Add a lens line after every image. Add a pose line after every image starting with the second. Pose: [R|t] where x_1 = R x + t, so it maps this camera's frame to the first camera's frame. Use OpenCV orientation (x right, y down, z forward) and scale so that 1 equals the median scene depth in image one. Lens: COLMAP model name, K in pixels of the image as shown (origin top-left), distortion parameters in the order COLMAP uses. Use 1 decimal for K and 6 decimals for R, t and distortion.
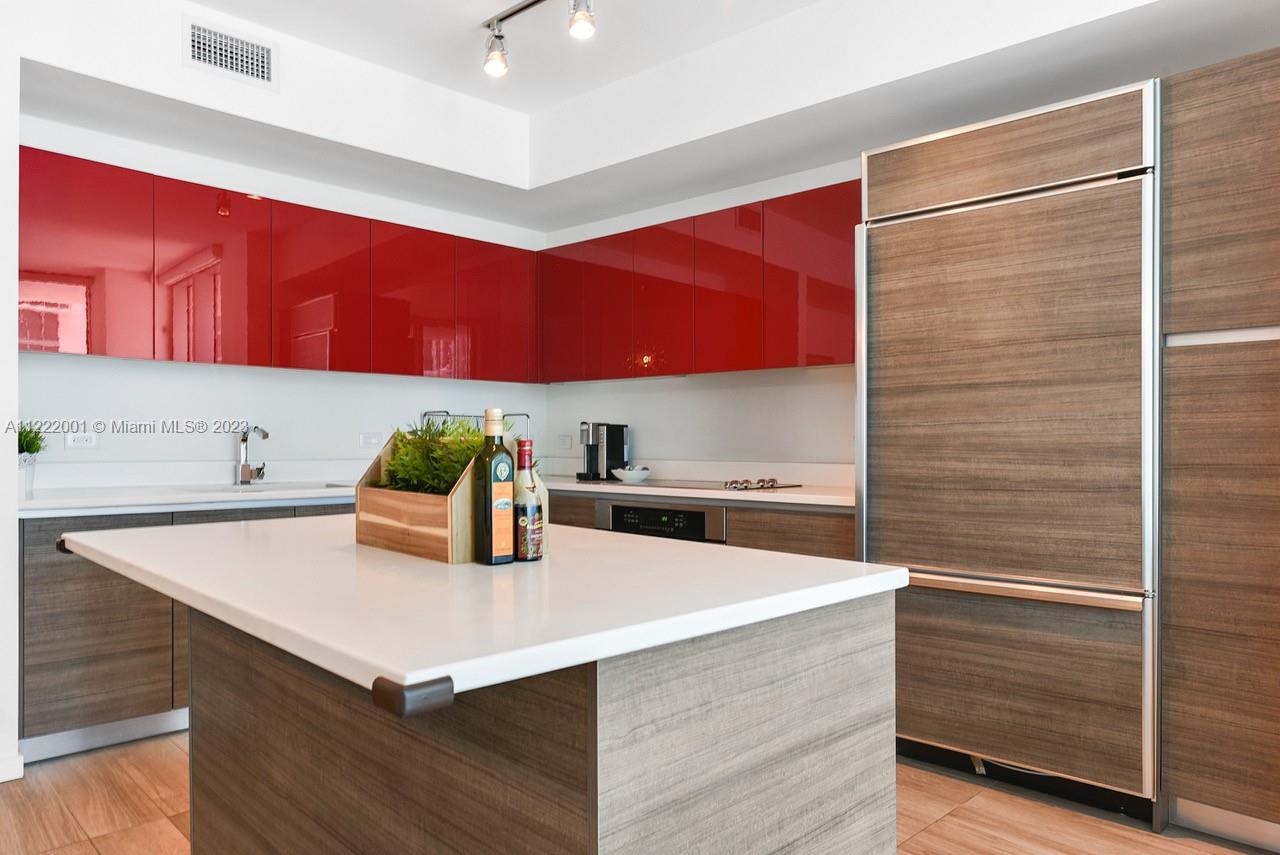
lens RADIAL K [[858.1, 0, 655.1], [0, 858.1, 451.7], [0, 0, 1]] dist [0.002626, 0.001572]
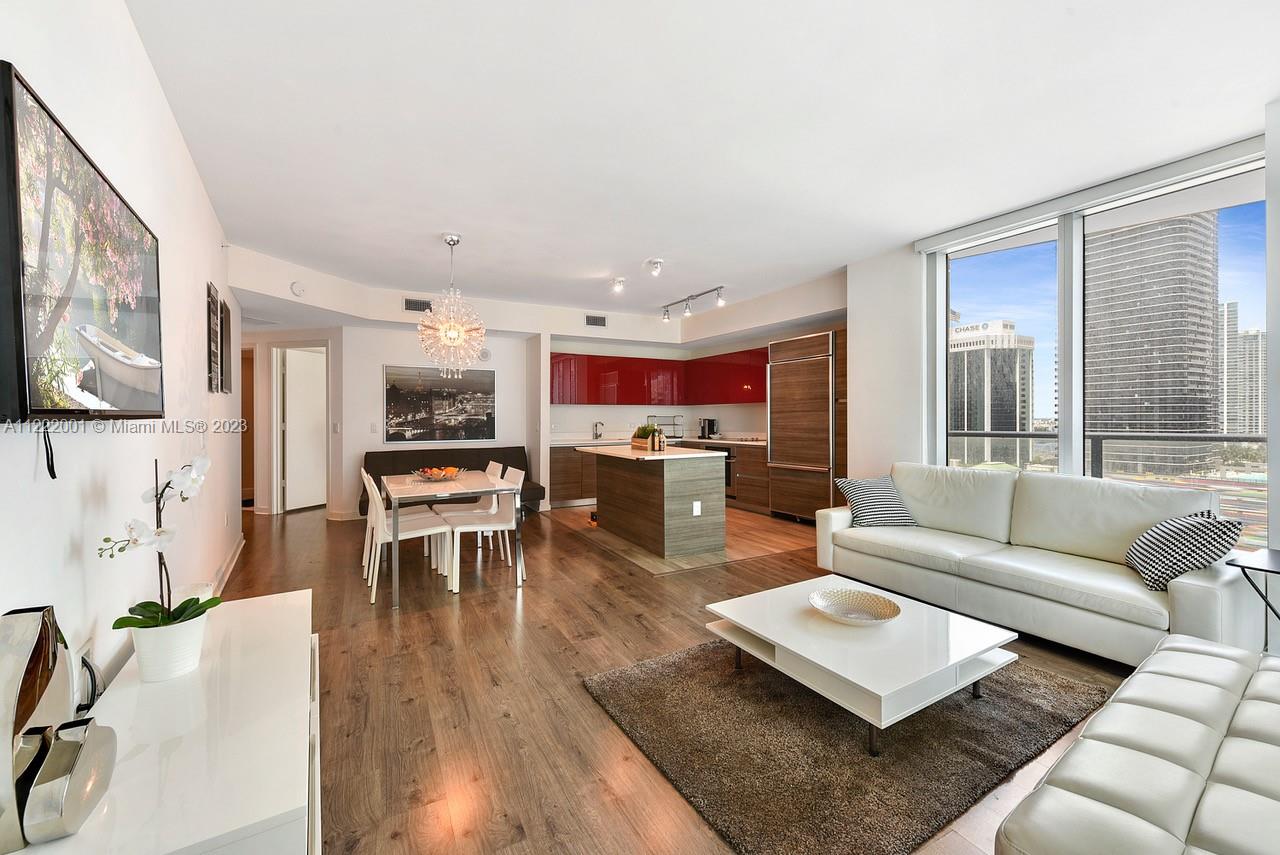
lens RADIAL K [[519.3, 0, 647.3], [0, 519.3, 425.6], [0, 0, 1]] dist [0.002196, 0.000275]
pose [[0.960980, -0.002848, -0.276603, 0.380936], [0.003360, 0.999993, 0.001376, -0.022544], [0.276597, -0.002251, 0.960983, -1.238147]]
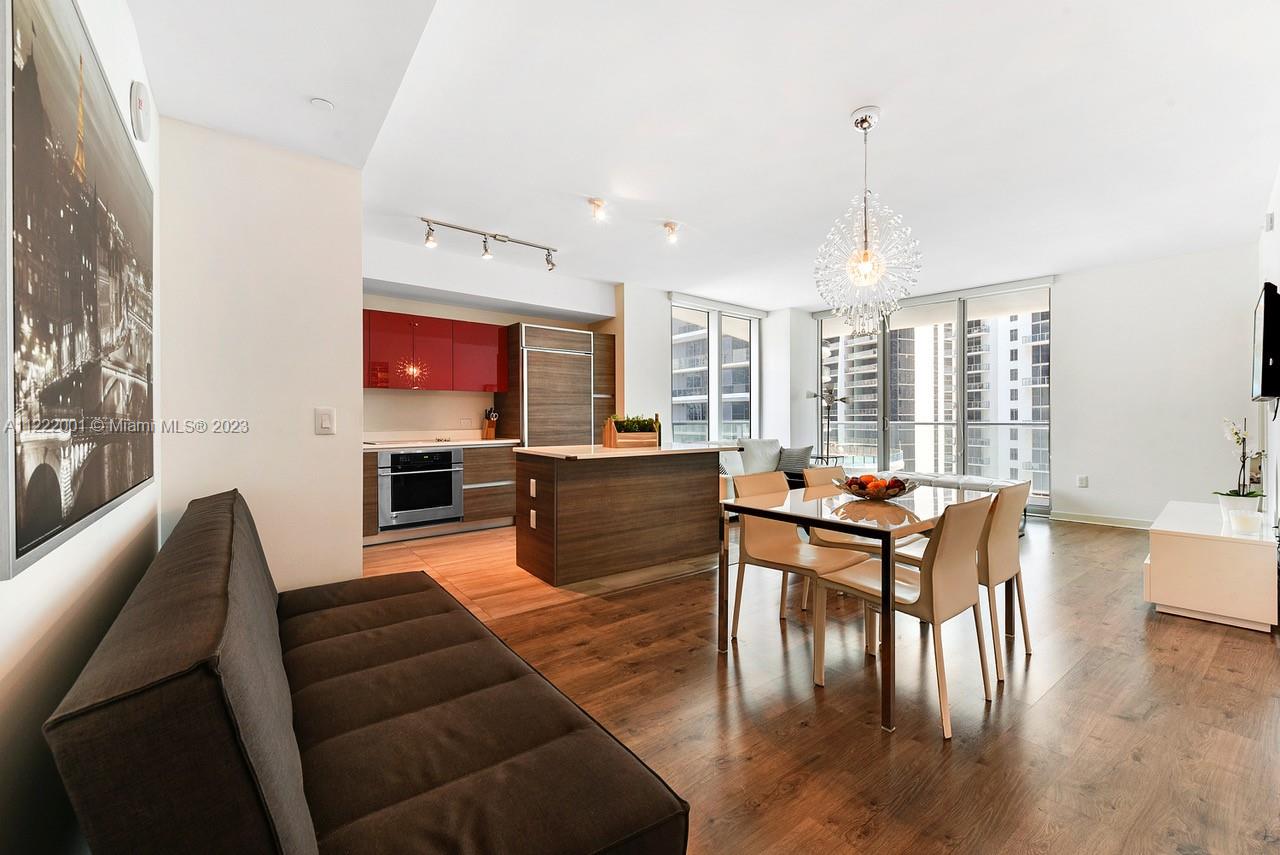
lens RADIAL K [[494.6, 0, 640.4], [0, 494.6, 417.9], [0, 0, 1]] dist [0.000118, 0.000001]
pose [[0.154689, -0.006385, 0.987943, -1.520401], [0.011904, 0.999919, 0.004598, -0.026291], [-0.987891, 0.011050, 0.154753, 0.362494]]
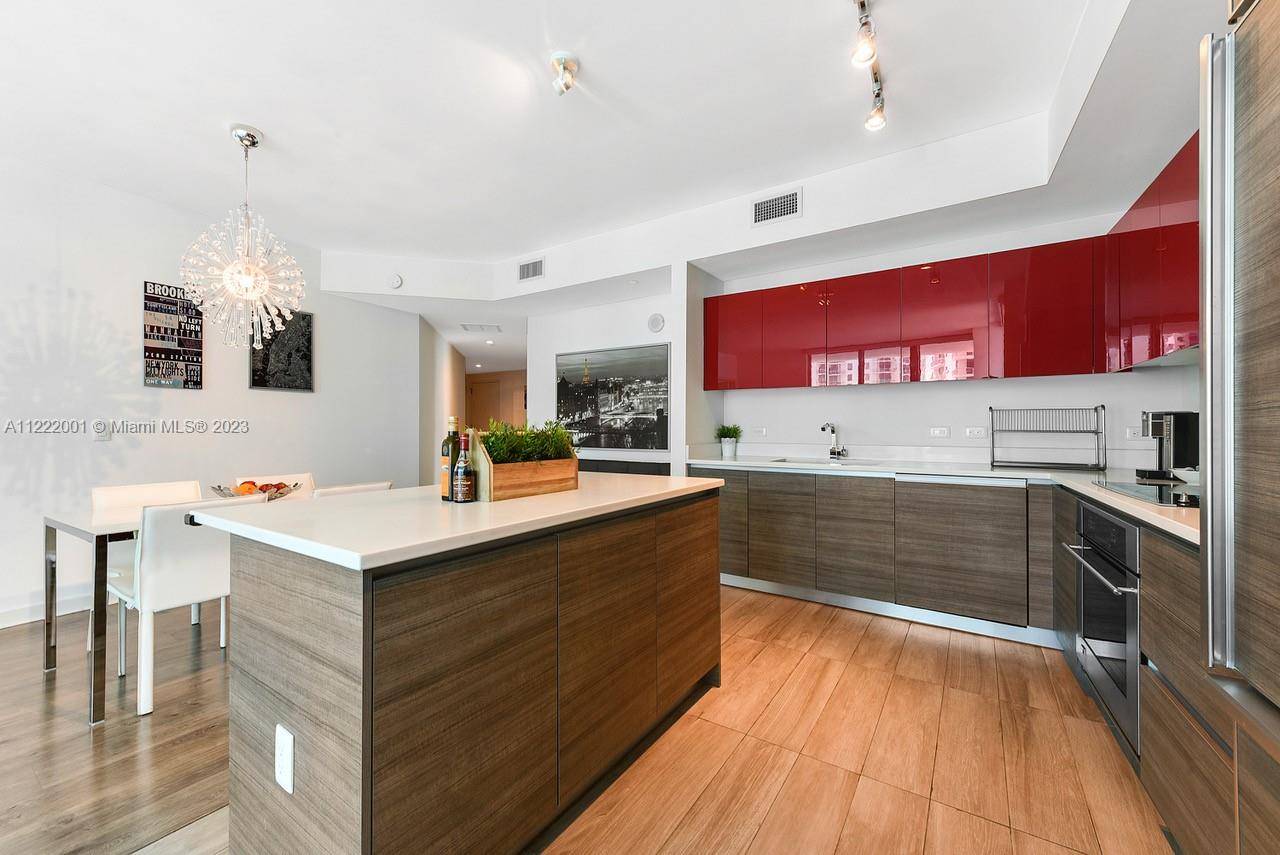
lens RADIAL K [[519.3, 0, 636.8], [0, 519.3, 429.0], [0, 0, 1]] dist [0.002196, 0.000275]
pose [[0.180460, -0.004537, -0.983572, 0.561910], [-0.014612, 0.999867, -0.007293, -0.007476], [0.983474, 0.015688, 0.180369, 0.630921]]
